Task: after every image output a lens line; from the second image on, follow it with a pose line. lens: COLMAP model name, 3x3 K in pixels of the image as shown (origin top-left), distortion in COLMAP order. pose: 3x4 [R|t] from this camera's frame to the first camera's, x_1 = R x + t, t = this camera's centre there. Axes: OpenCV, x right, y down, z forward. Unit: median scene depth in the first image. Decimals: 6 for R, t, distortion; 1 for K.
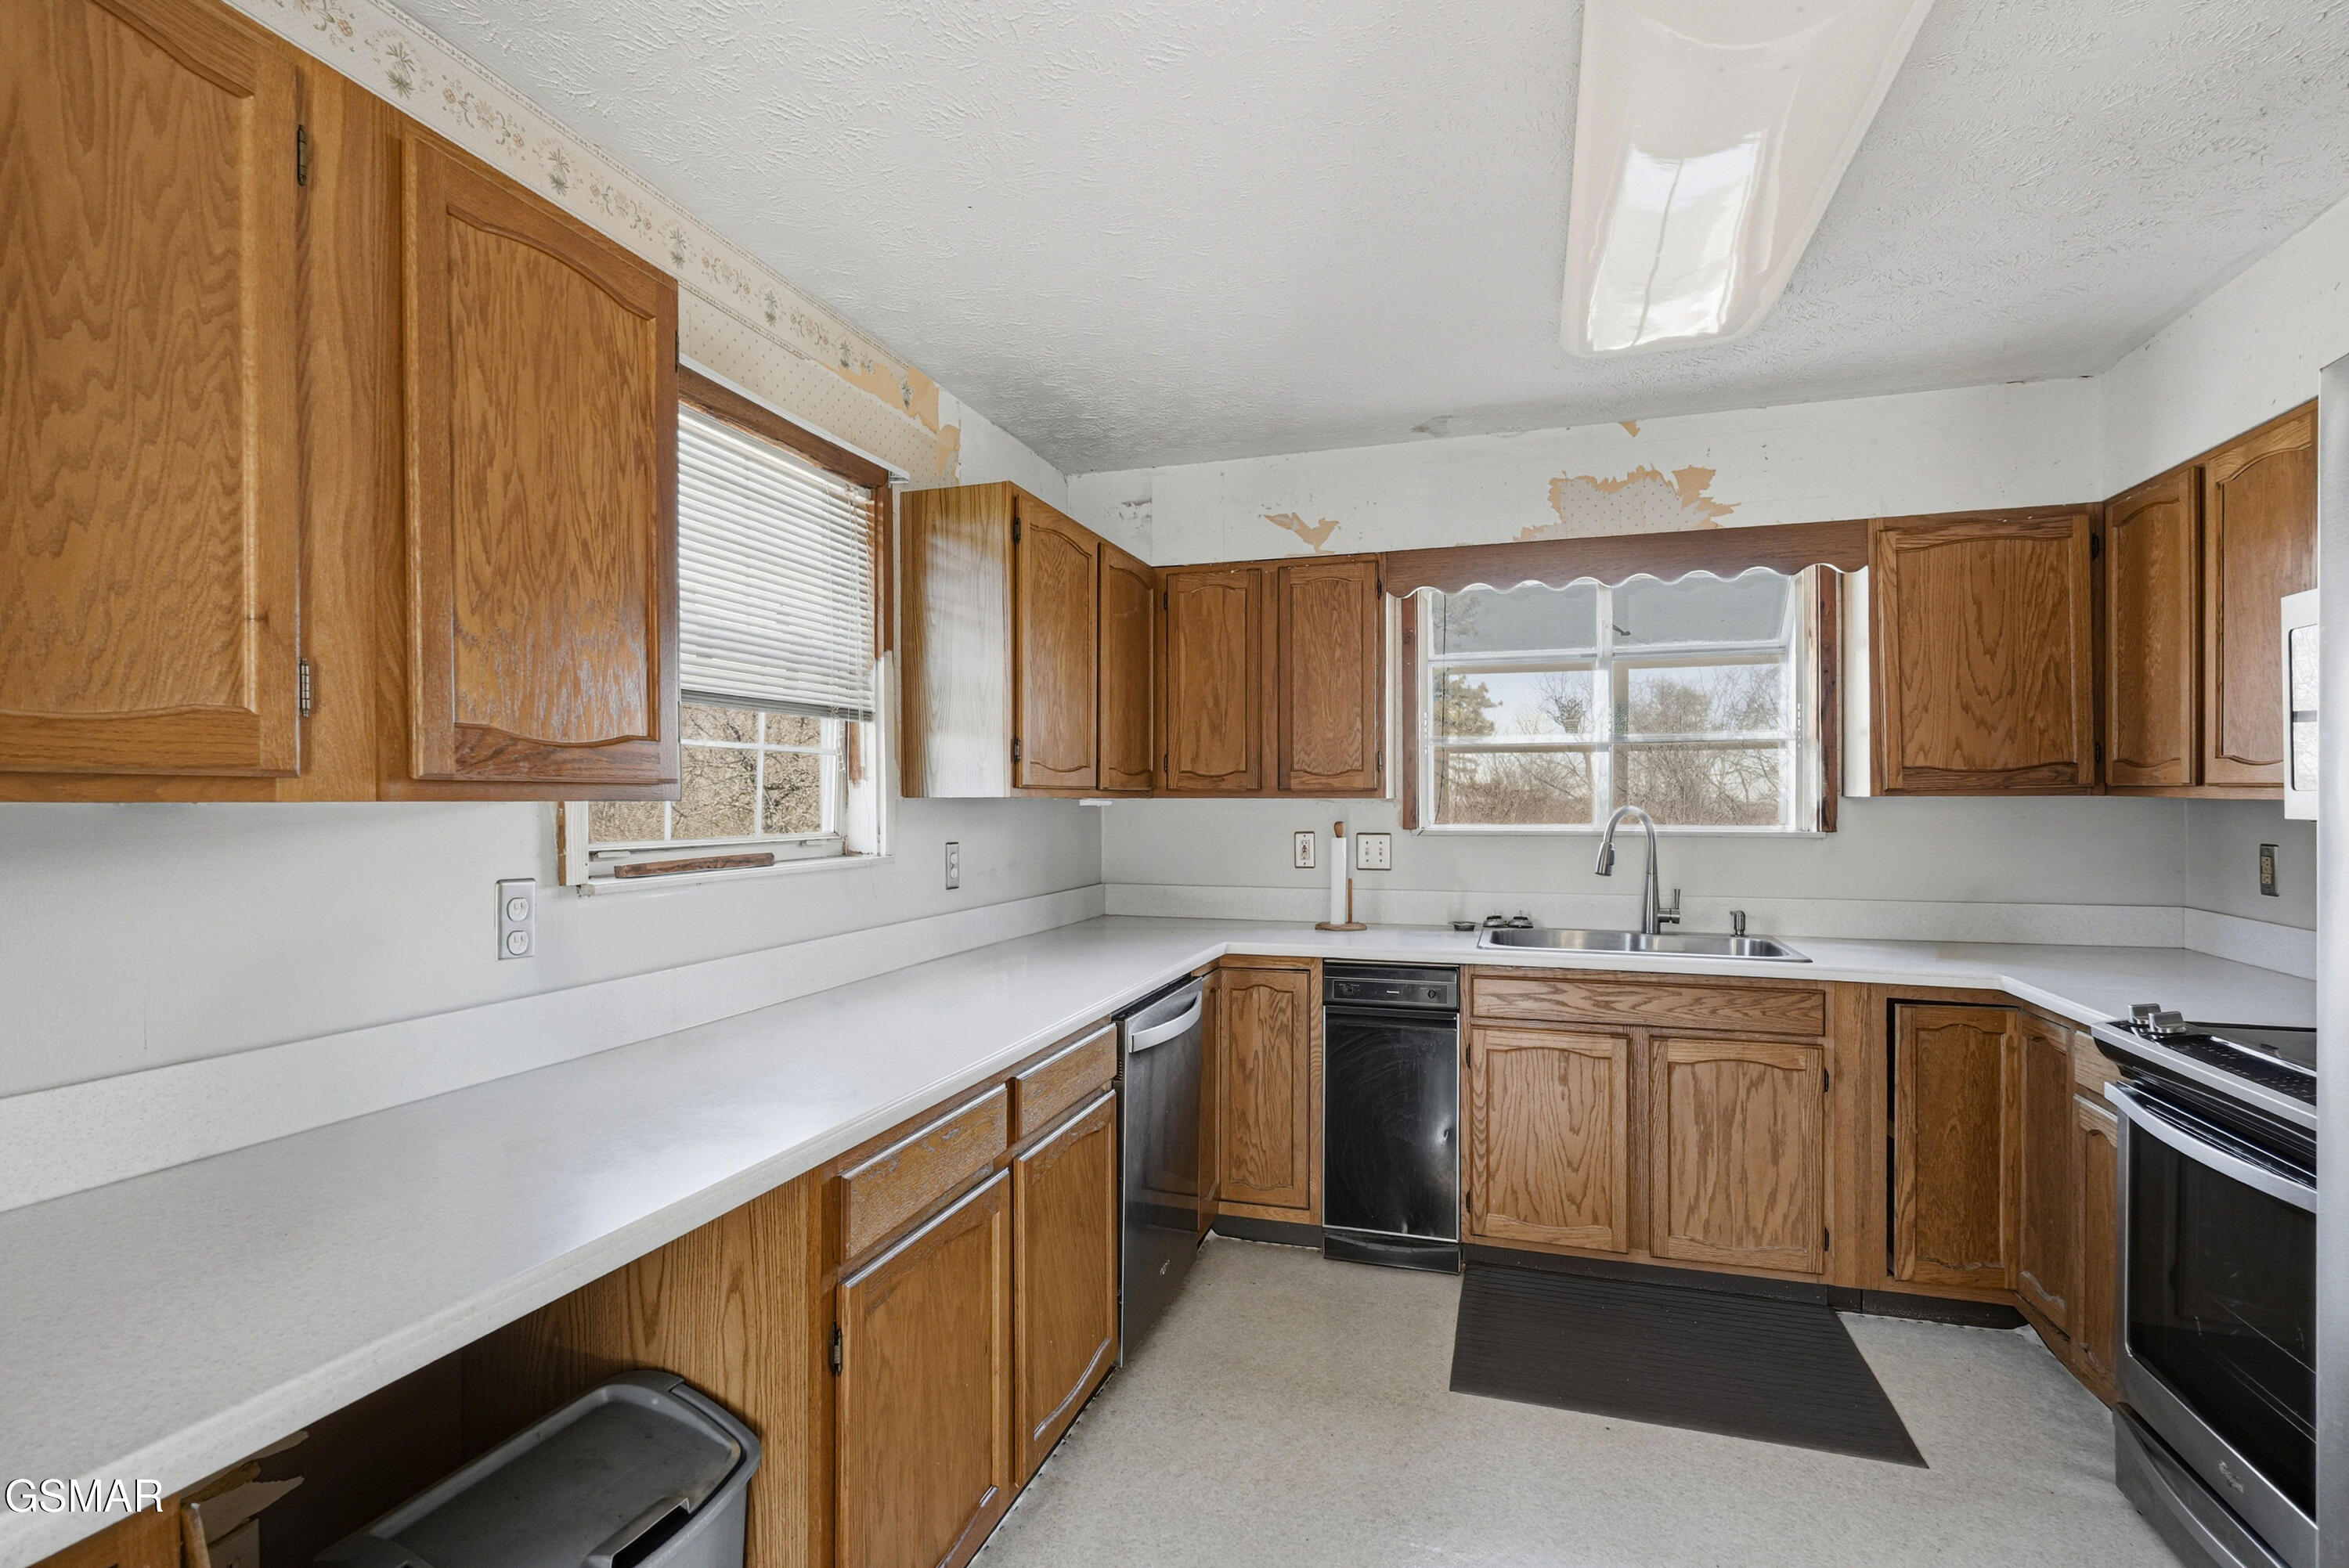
lens RADIAL K [[1103.8, 0, 1172.1], [0, 1103.8, 798.5], [0, 0, 1]] dist [0.001060, 0.000062]
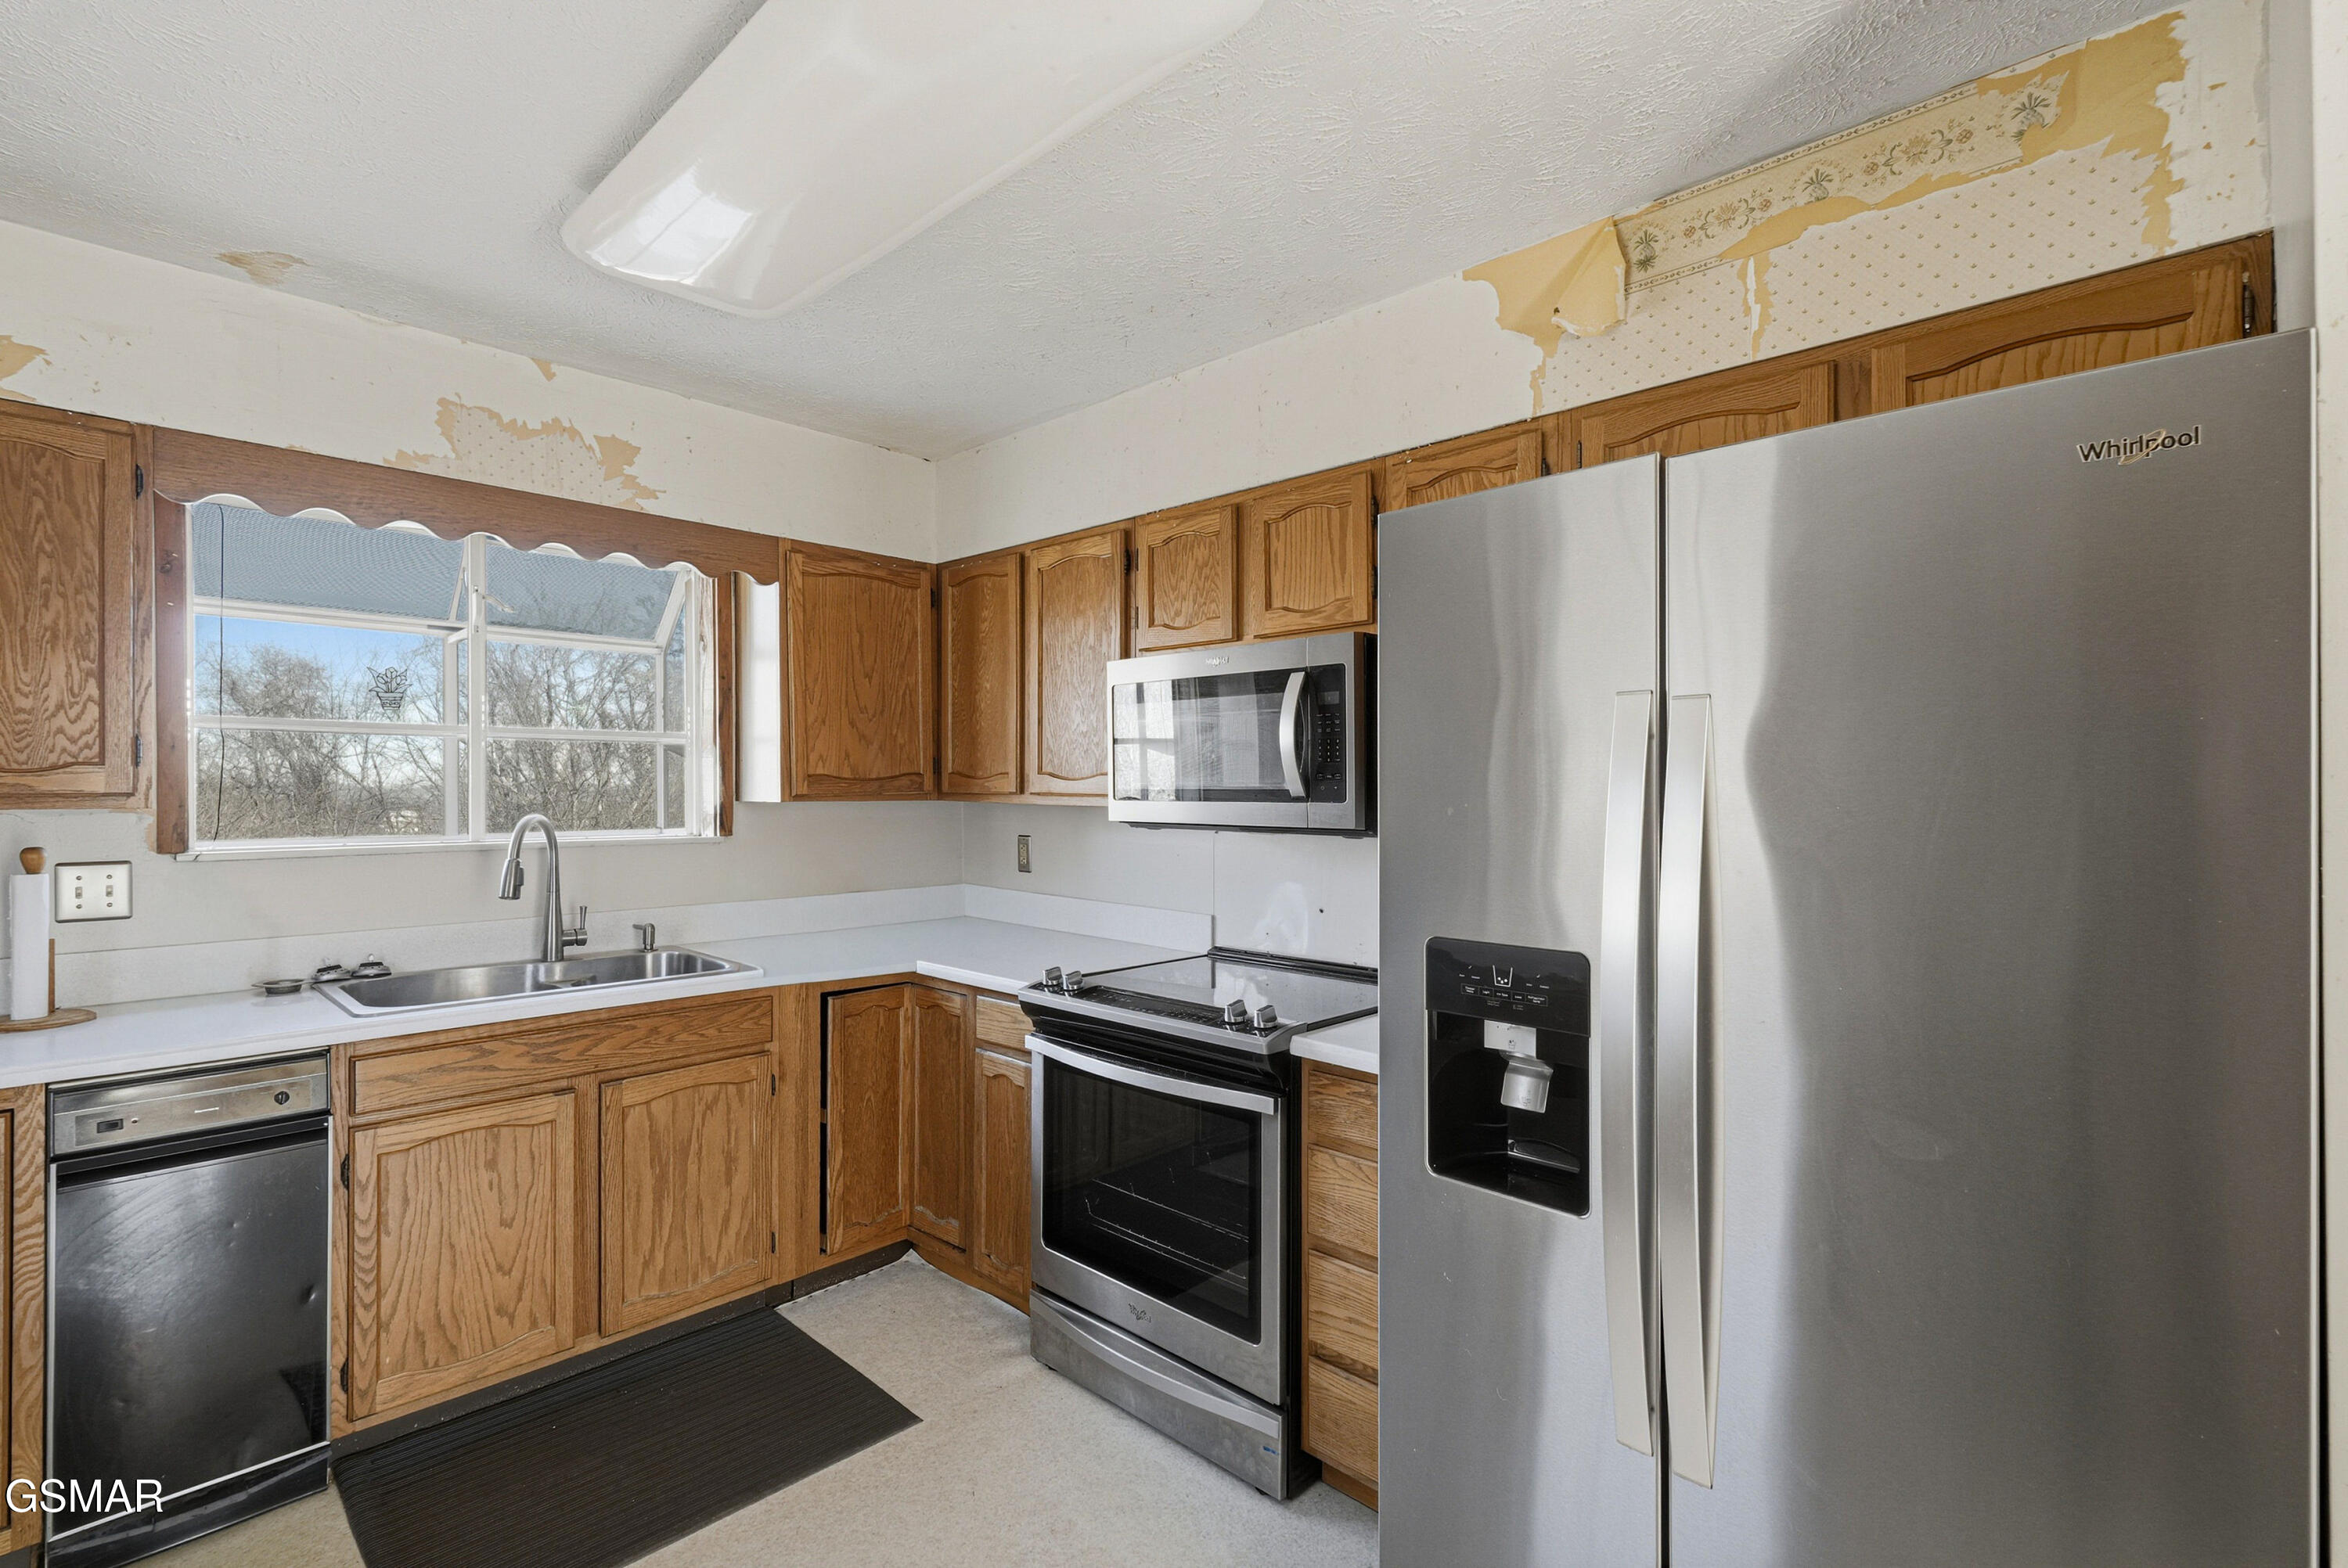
lens RADIAL K [[1060.6, 0, 1144.6], [0, 1060.6, 788.2], [0, 0, 1]] dist [-0.000561, 0.000043]
pose [[0.450113, 0.002865, 0.892967, -0.116240], [0.000074, 0.999995, -0.003246, -0.012073], [-0.892972, 0.001527, 0.450110, 0.247168]]
